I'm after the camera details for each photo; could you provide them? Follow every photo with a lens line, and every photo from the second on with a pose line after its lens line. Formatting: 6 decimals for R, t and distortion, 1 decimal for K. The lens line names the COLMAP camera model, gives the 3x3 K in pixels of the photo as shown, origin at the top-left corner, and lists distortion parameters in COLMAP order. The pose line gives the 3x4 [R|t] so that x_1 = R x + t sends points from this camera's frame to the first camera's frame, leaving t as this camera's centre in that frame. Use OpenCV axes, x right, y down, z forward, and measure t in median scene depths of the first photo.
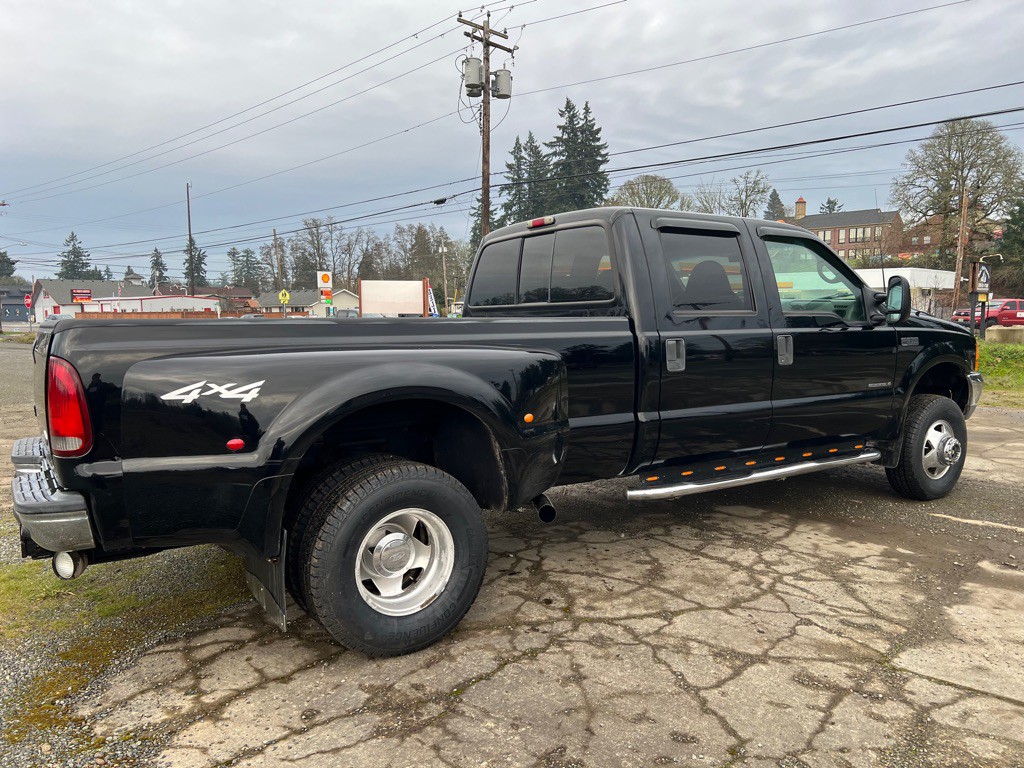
lens RADIAL K [[770.2, 0, 518.6], [0, 770.2, 383.6], [0, 0, 1]] dist [0.051759, -0.060156]
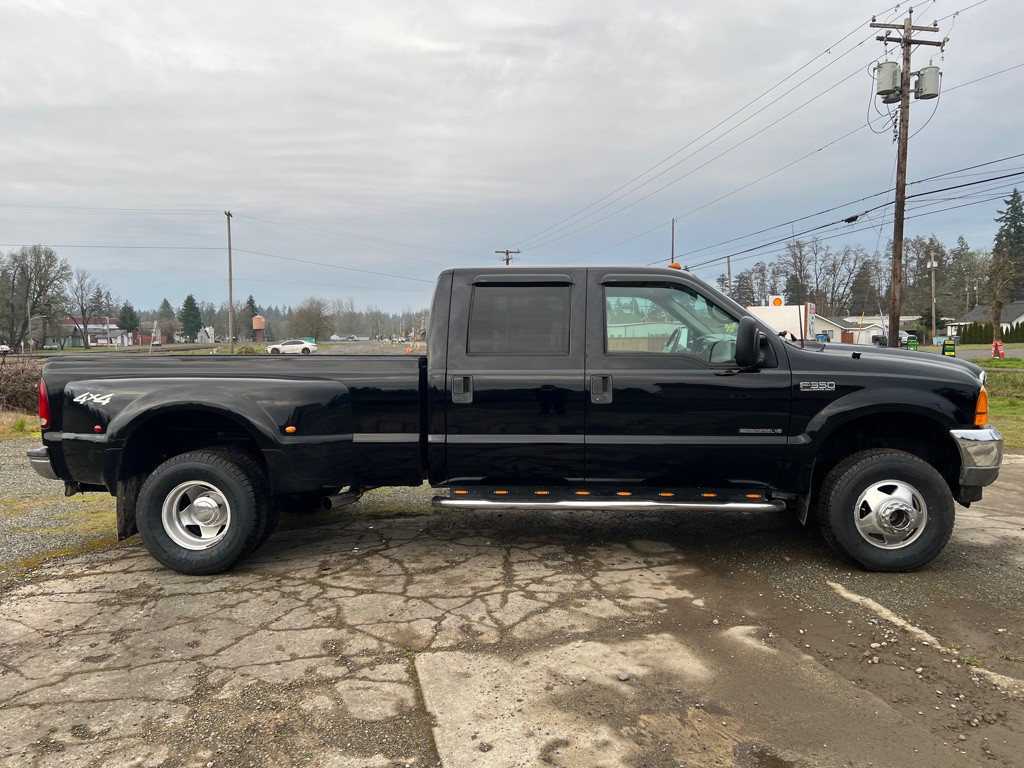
lens RADIAL K [[772.3, 0, 508.7], [0, 772.3, 378.3], [0, 0, 1]] dist [0.041424, -0.044679]
pose [[0.808453, 0.031446, -0.587720, 0.251095], [-0.053013, 0.998403, -0.019503, -0.009045], [0.586168, 0.046924, 0.808830, 0.019185]]
